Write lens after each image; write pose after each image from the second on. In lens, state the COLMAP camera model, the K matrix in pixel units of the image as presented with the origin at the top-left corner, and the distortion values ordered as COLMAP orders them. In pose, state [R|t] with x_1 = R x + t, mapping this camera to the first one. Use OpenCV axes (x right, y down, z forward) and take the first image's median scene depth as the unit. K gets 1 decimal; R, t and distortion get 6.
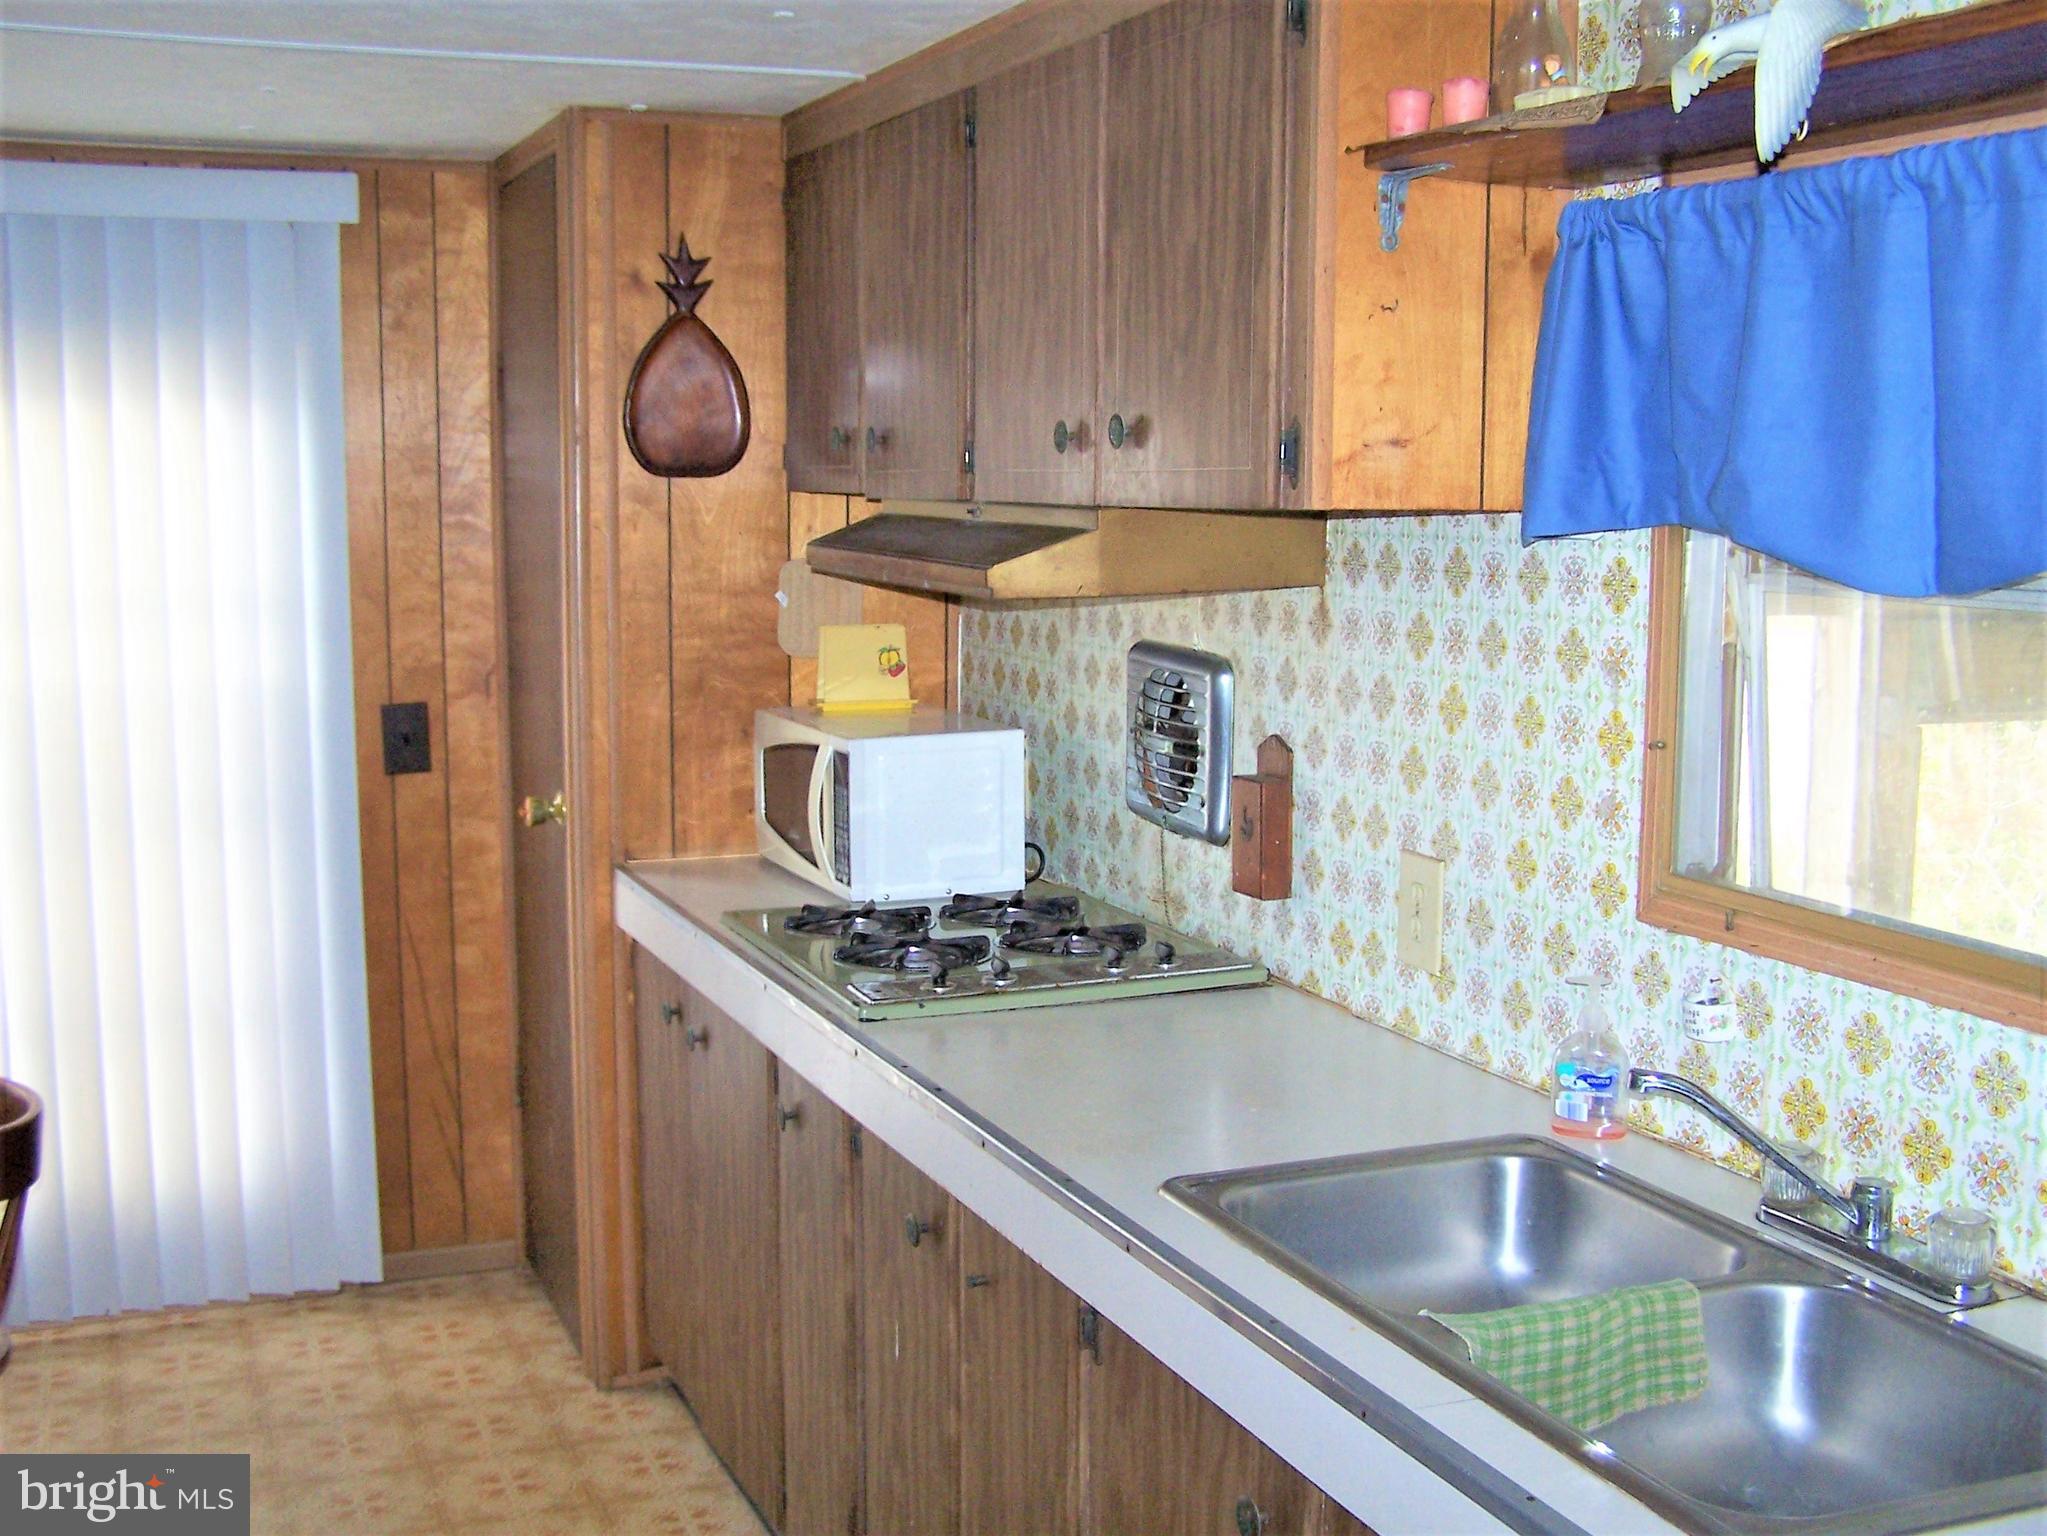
lens RADIAL K [[2385.7, 0, 1023.5], [0, 2385.7, 768.0], [0, 0, 1]] dist [-0.232823, 0.541811]
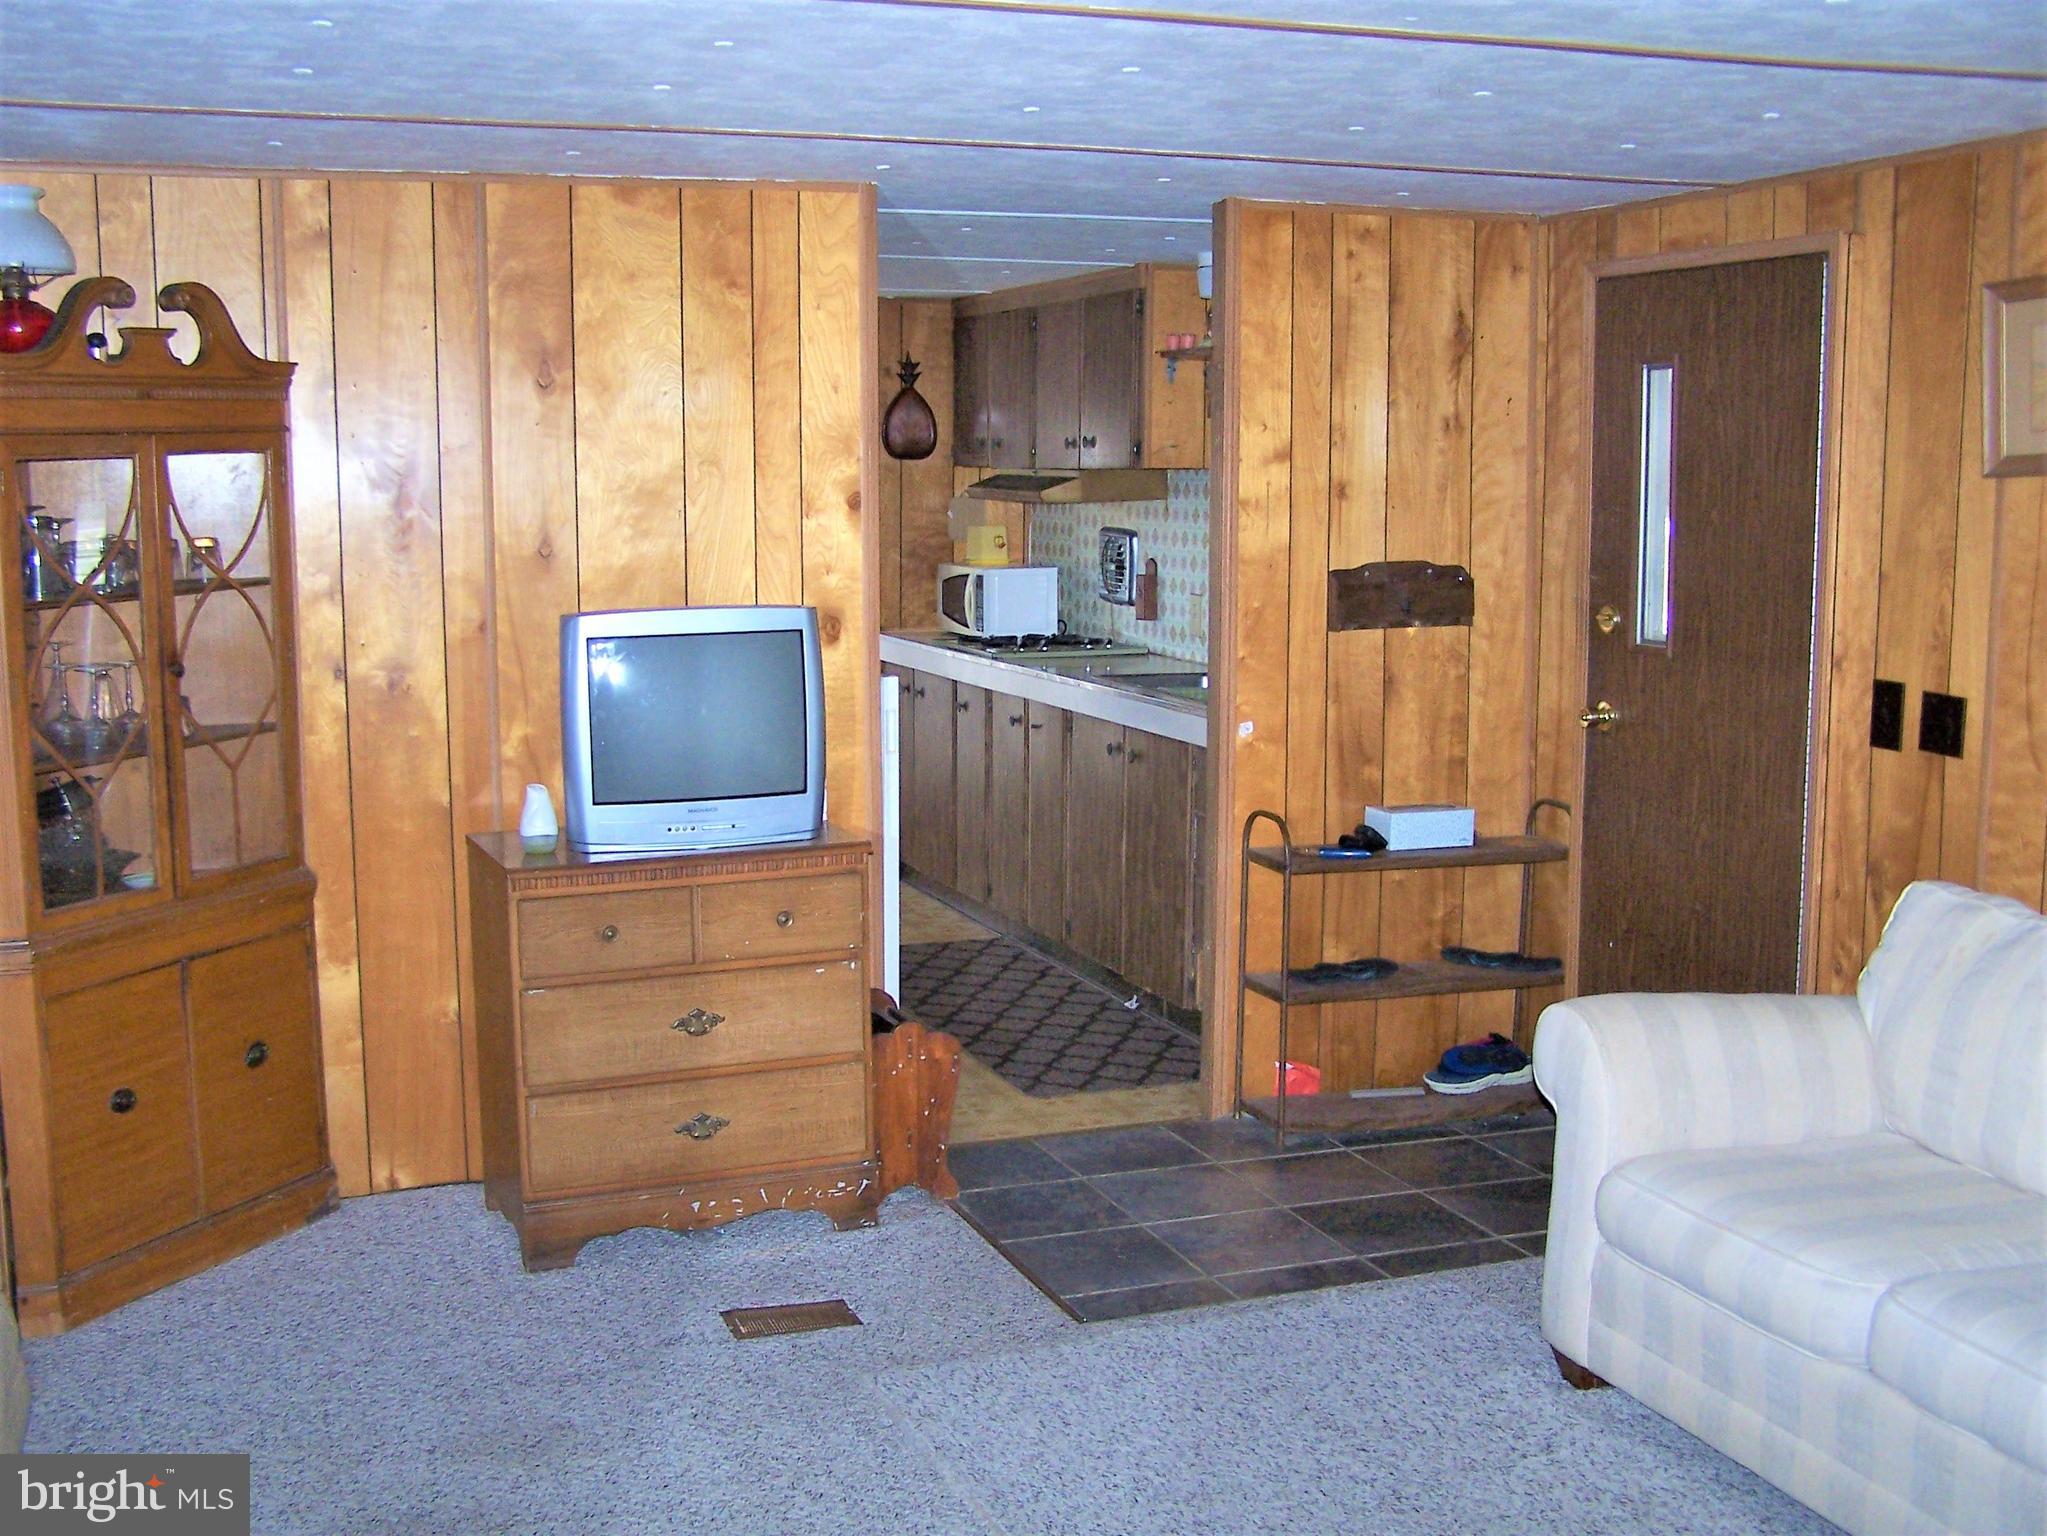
lens RADIAL K [[2385.7, 0, 1023.5], [0, 2385.7, 768.0], [0, 0, 1]] dist [-0.232823, 0.541811]
pose [[0.999528, 0.004588, -0.030392, 0.044739], [-0.004507, 0.999986, 0.002743, 0.199797], [0.030404, -0.002605, 0.999534, -1.530449]]
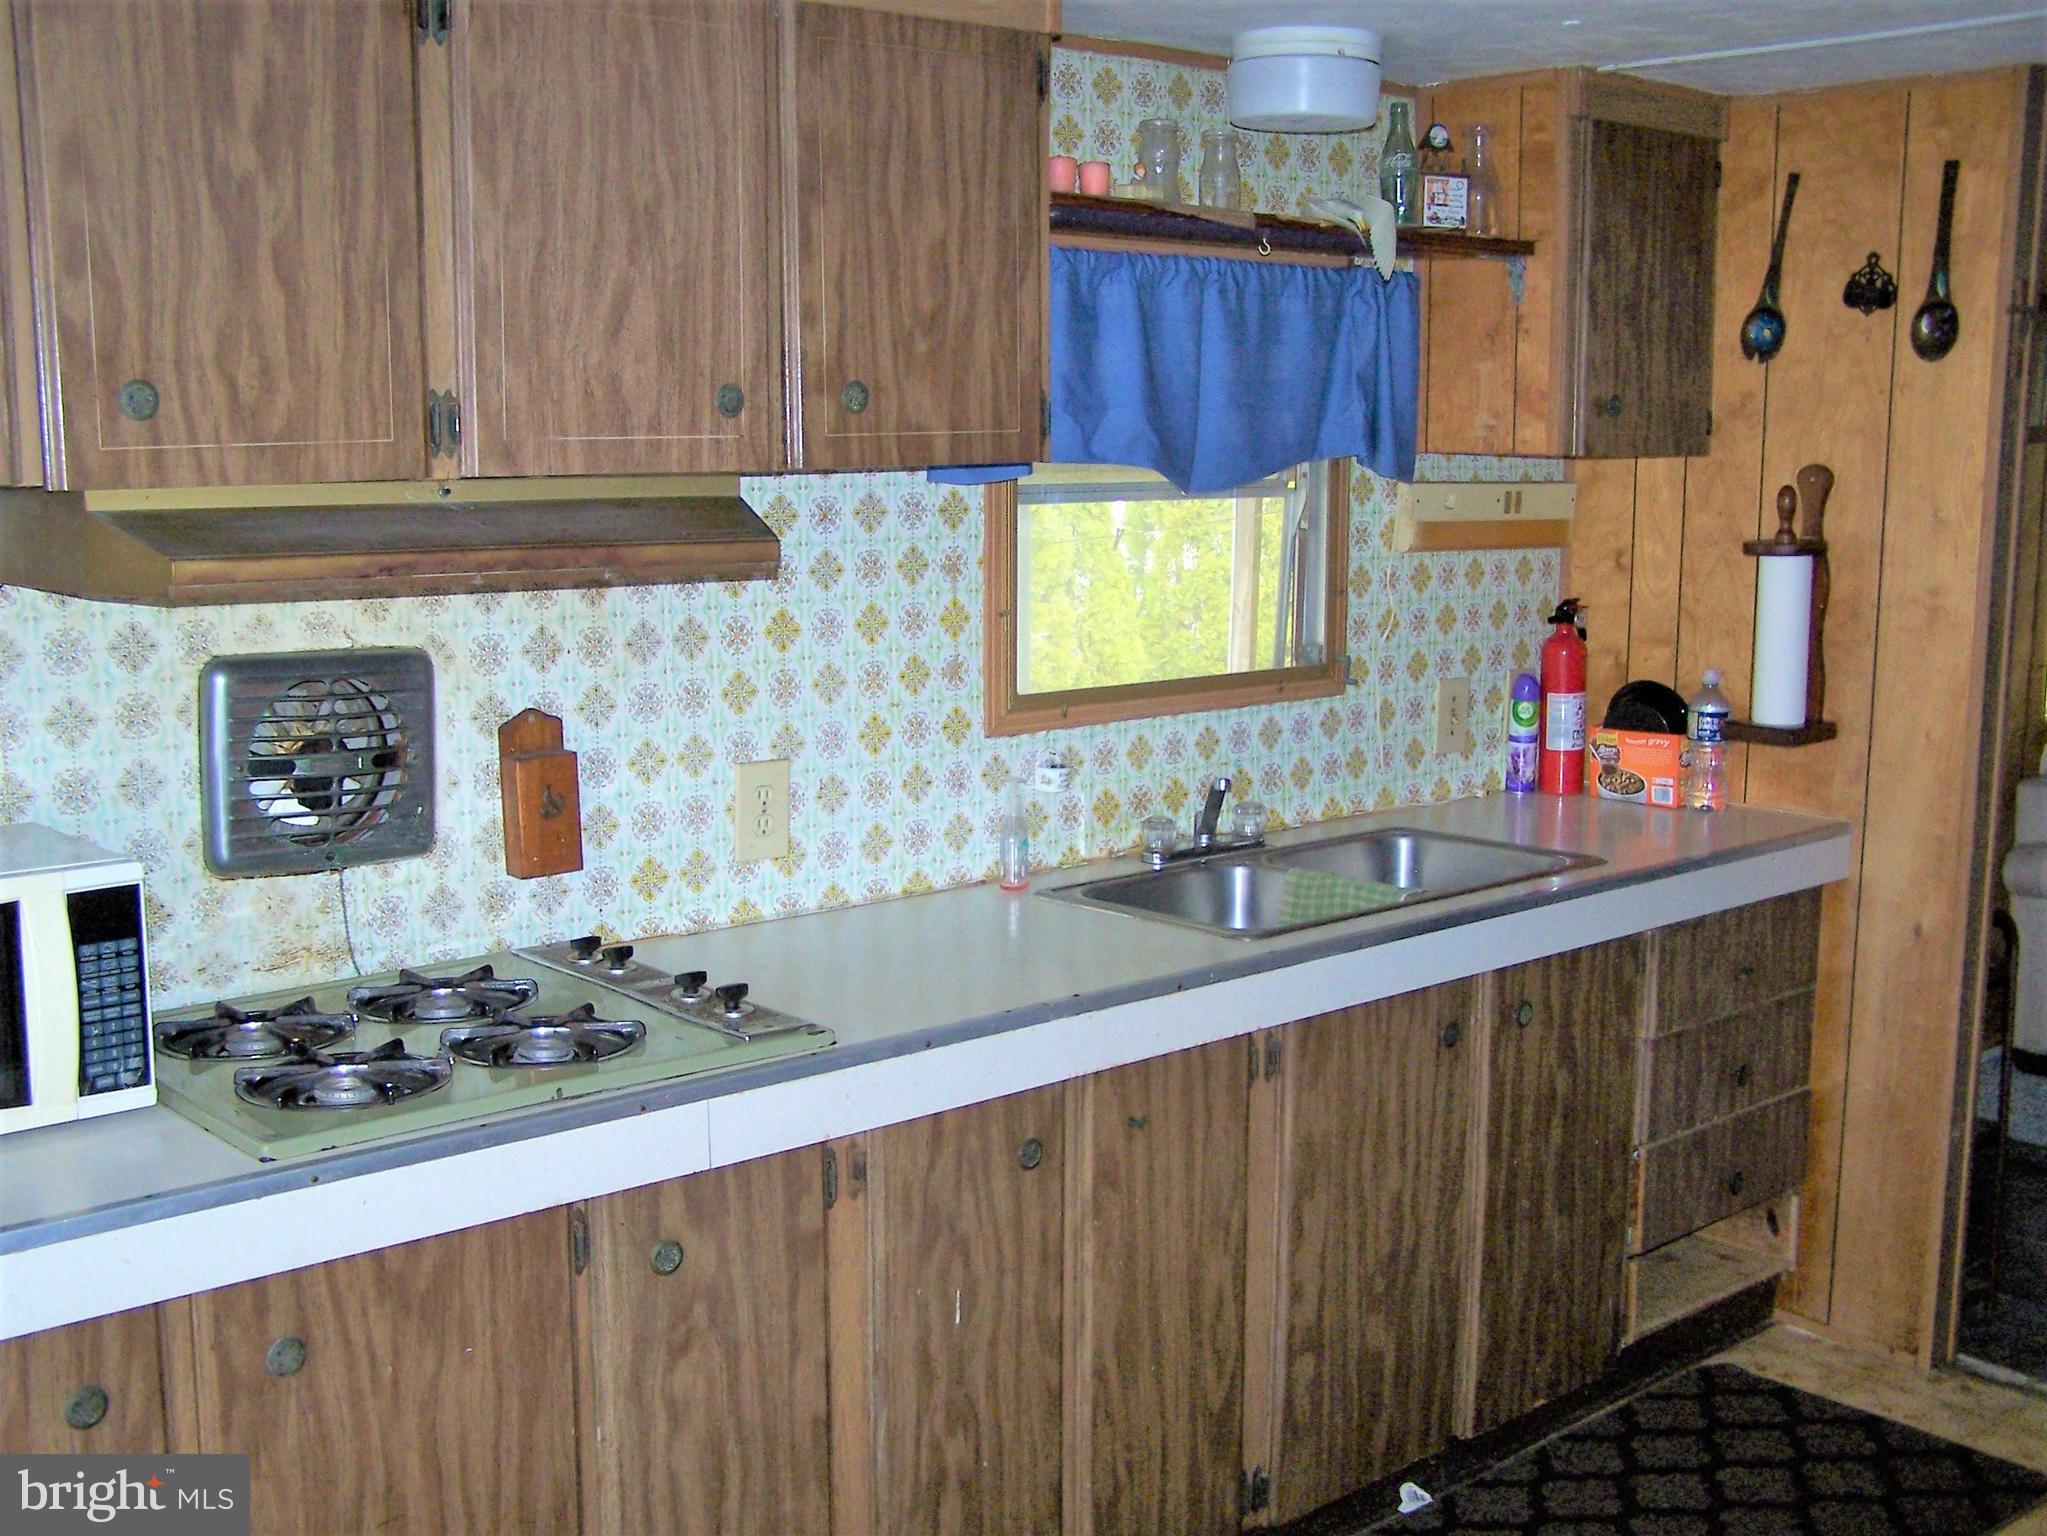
lens RADIAL K [[2385.7, 0, 1023.5], [0, 2385.7, 768.0], [0, 0, 1]] dist [-0.232823, 0.541811]
pose [[-0.357237, -0.136695, 0.923957, -0.822330], [0.114971, 0.975274, 0.188740, -0.142380], [-0.926911, 0.173653, -0.332688, 1.088159]]
